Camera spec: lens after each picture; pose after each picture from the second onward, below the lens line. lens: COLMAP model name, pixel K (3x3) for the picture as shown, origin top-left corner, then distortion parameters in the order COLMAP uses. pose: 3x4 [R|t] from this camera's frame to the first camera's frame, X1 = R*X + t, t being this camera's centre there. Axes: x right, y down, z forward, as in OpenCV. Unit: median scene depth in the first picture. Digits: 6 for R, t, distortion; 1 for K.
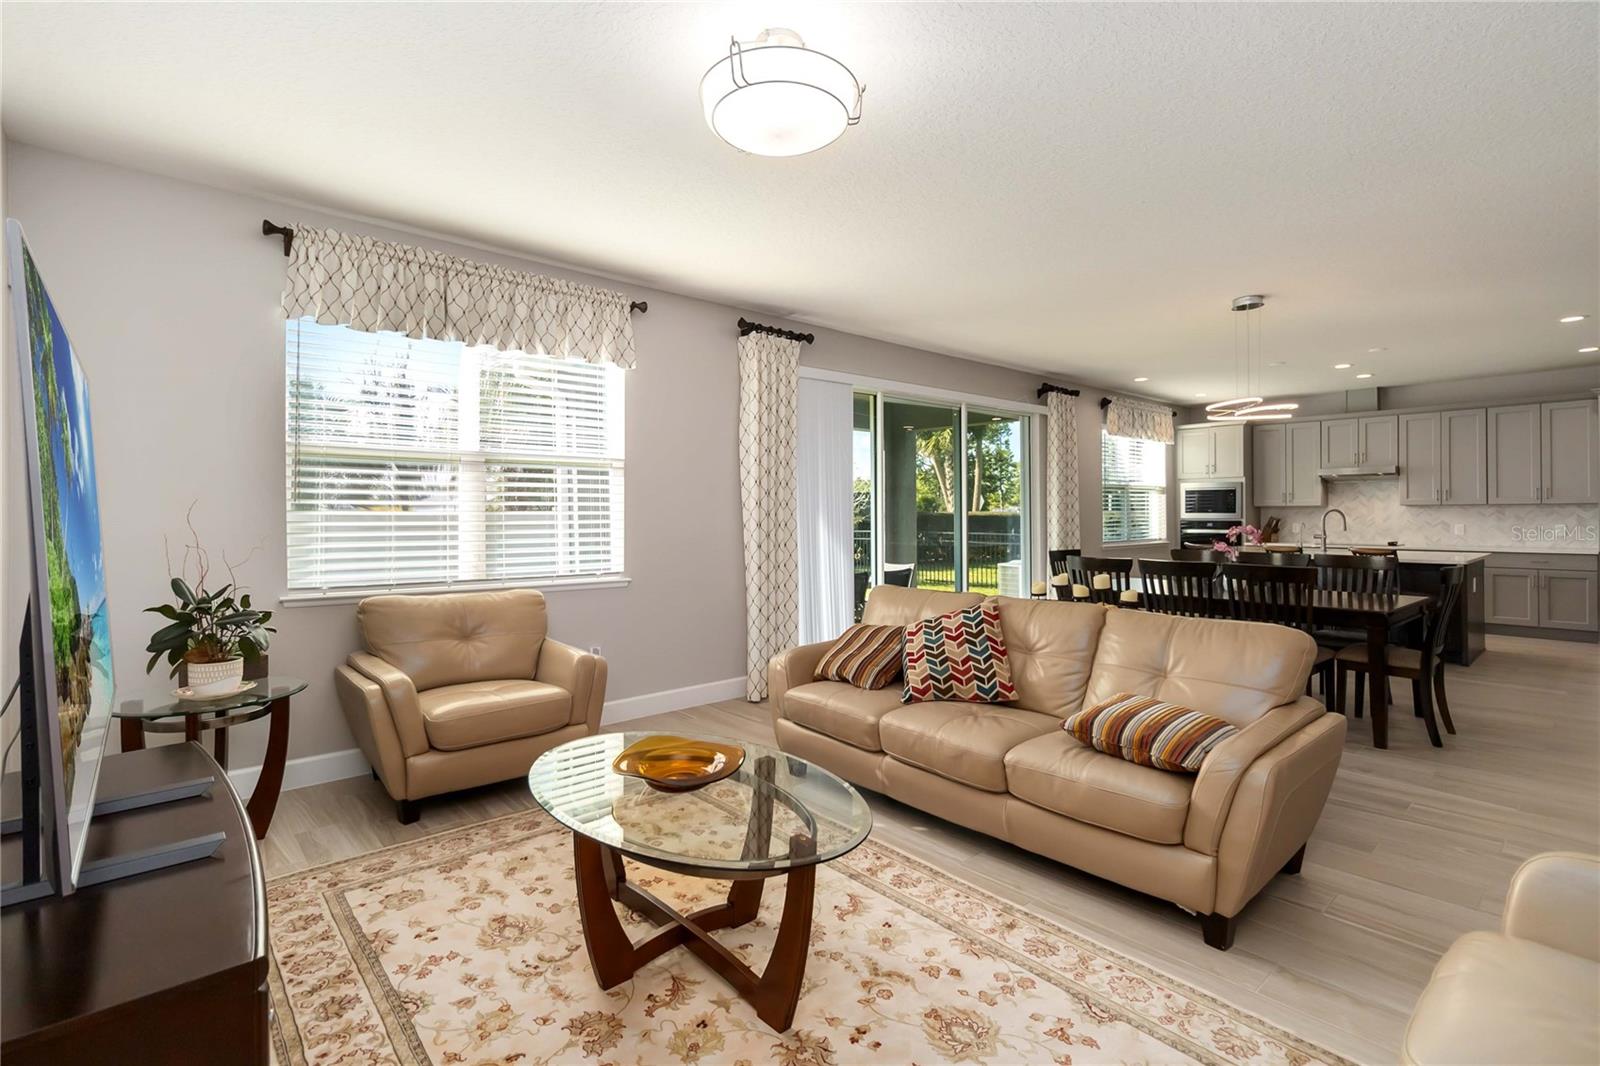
lens RADIAL K [[745.1, 0, 795.8], [0, 745.1, 511.9], [0, 0, 1]] dist [-0.010494, -0.000307]
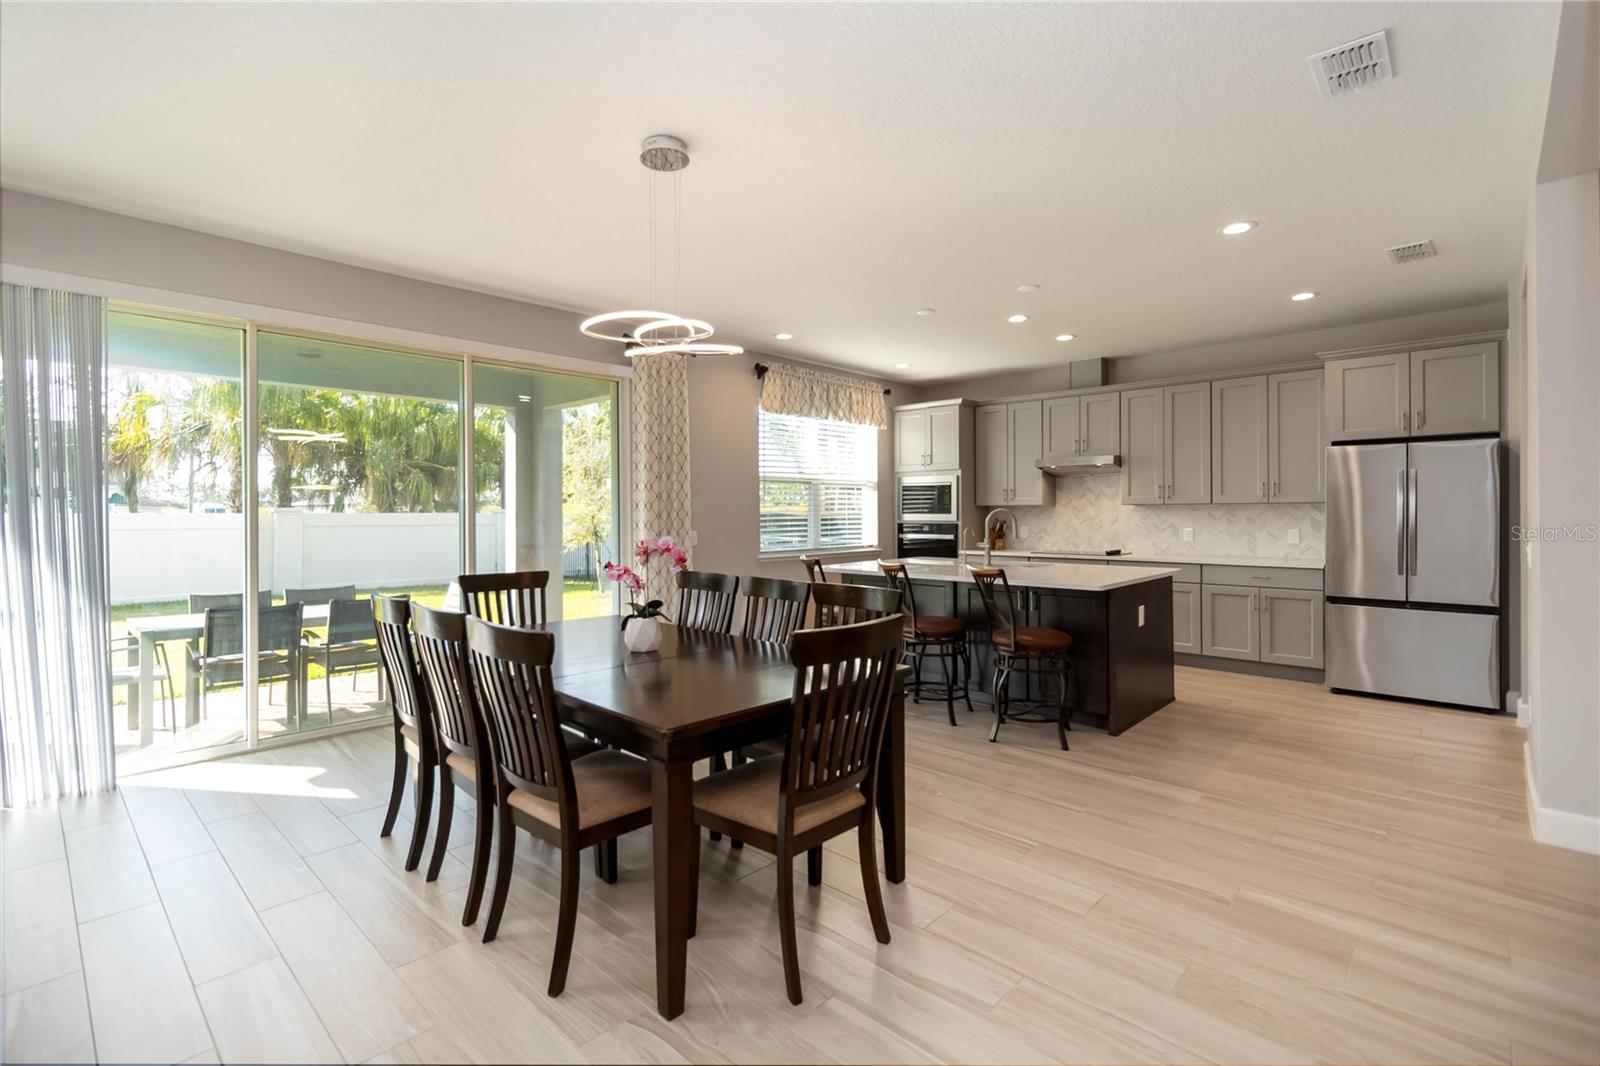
lens RADIAL K [[745.1, 0, 795.8], [0, 745.1, 511.9], [0, 0, 1]] dist [-0.010494, -0.000307]
pose [[0.994253, 0.001142, 0.107051, 0.363918], [-0.001100, 0.999999, -0.000448, -0.000274], [-0.107052, 0.000327, 0.994253, 0.228965]]
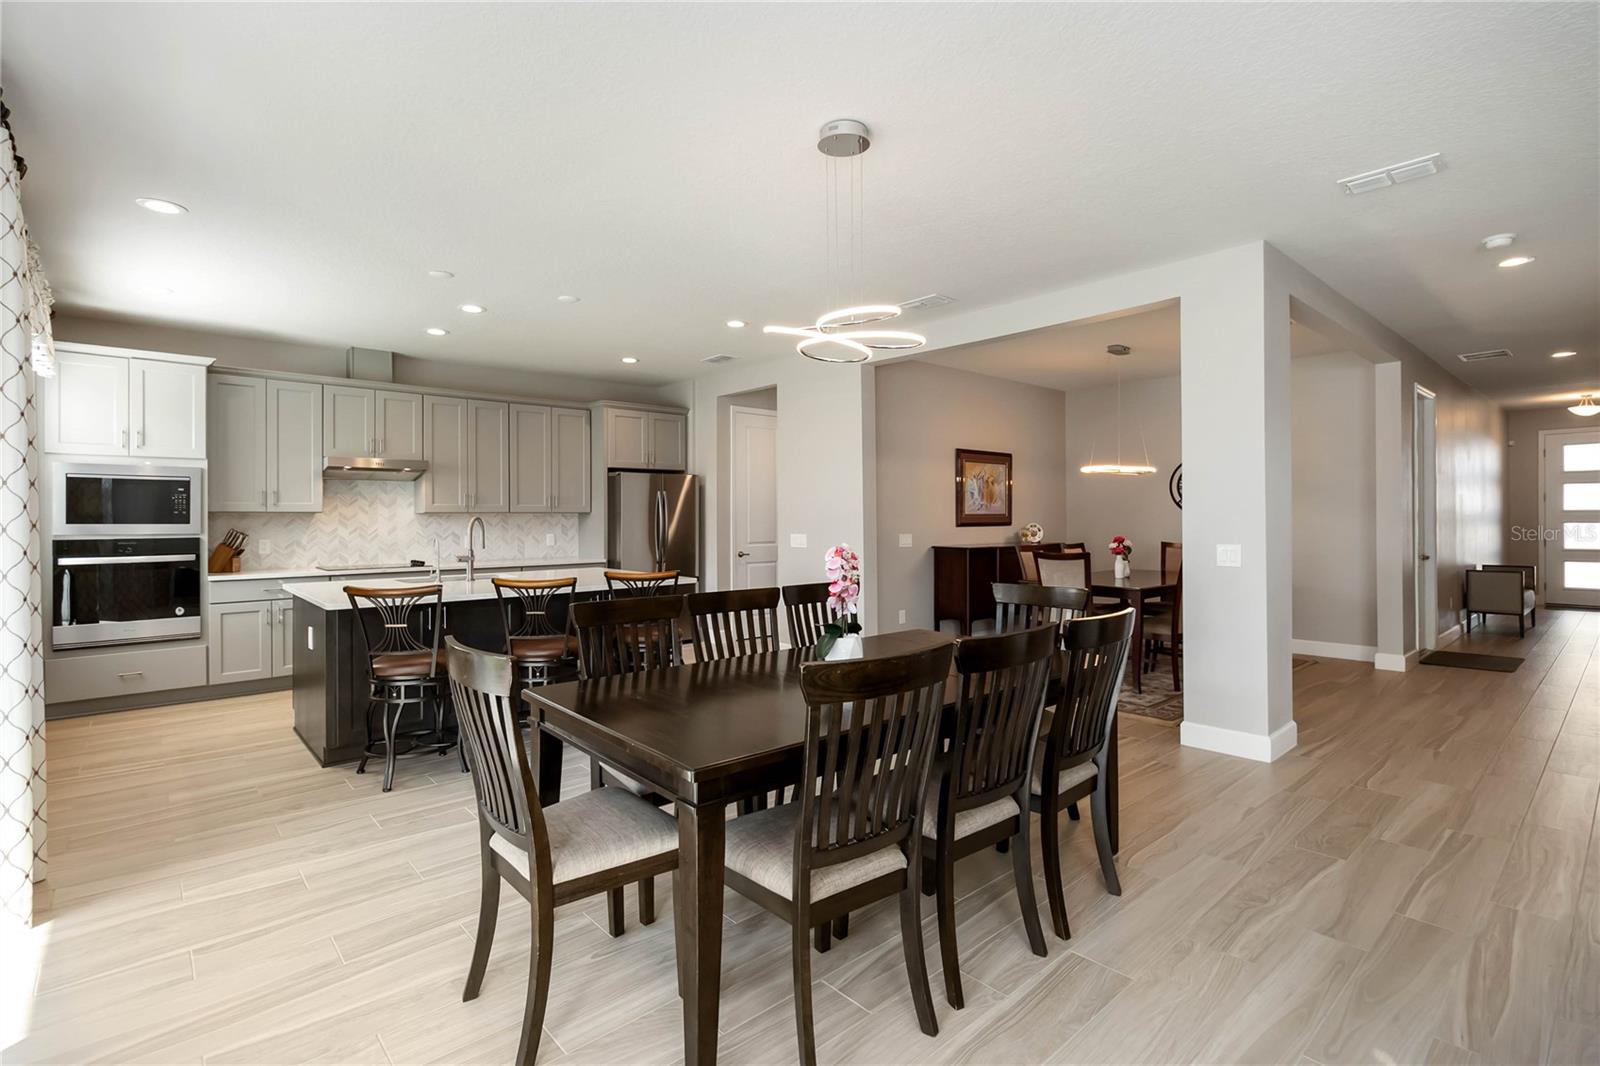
lens RADIAL K [[745.1, 0, 795.8], [0, 745.1, 511.9], [0, 0, 1]] dist [-0.010494, -0.000307]
pose [[-0.032976, 0.012696, 0.999375, 0.030801], [0.005719, 0.999905, -0.012514, 0.002330], [-0.999440, 0.005303, -0.033046, 0.612275]]
